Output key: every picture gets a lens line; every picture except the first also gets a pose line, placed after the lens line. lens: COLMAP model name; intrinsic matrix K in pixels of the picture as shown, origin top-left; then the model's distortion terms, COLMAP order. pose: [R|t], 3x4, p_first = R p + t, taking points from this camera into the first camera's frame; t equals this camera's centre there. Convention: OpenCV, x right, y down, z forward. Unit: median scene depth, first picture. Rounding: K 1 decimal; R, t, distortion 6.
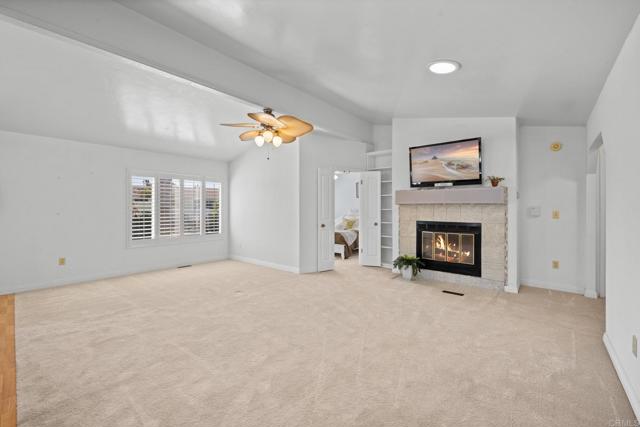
lens RADIAL K [[266.0, 0, 317.5], [0, 266.0, 204.7], [0, 0, 1]] dist [0.002286, 0.000186]
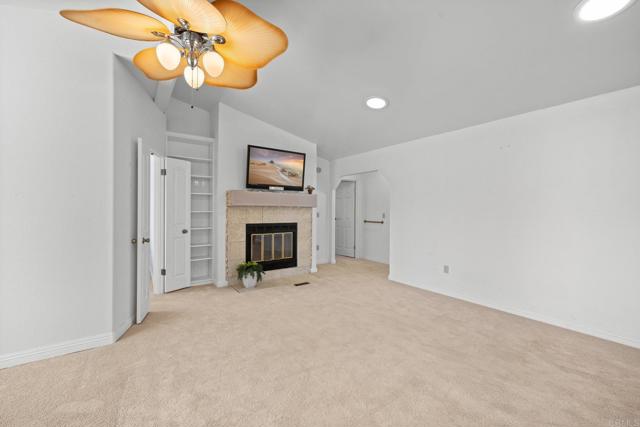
lens RADIAL K [[266.0, 0, 317.5], [0, 266.0, 204.7], [0, 0, 1]] dist [0.002286, 0.000186]
pose [[0.241637, 0.020485, 0.970150, -0.523761], [-0.017205, 0.999710, -0.016824, 0.005351], [-0.970214, -0.012626, 0.241920, 0.576946]]
